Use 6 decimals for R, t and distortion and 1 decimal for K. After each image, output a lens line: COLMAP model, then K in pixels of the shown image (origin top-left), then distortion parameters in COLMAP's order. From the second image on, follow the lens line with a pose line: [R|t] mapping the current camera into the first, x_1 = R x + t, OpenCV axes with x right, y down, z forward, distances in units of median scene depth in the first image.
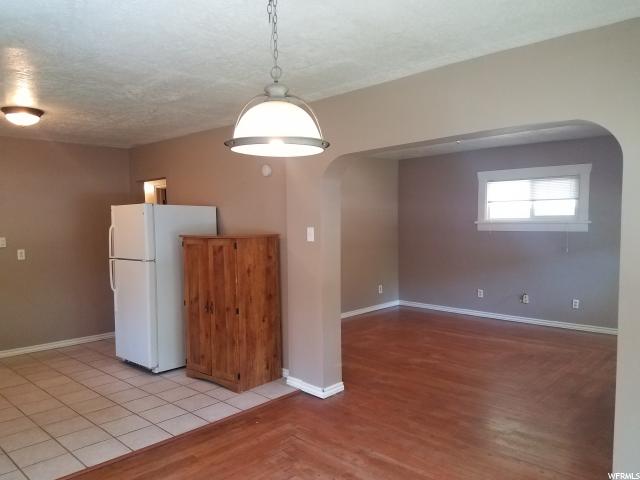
lens RADIAL K [[486.0, 0, 317.8], [0, 486.0, 247.8], [0, 0, 1]] dist [0.240755, -0.429863]
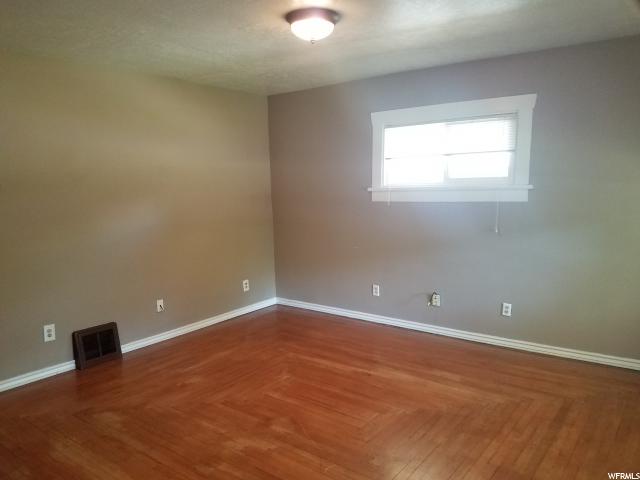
lens RADIAL K [[486.0, 0, 317.8], [0, 486.0, 247.8], [0, 0, 1]] dist [0.240755, -0.429863]
pose [[0.992200, -0.018798, 0.123233, 0.169265], [0.009873, 0.997310, 0.072635, -0.021337], [-0.124267, -0.070852, 0.989716, 0.349089]]
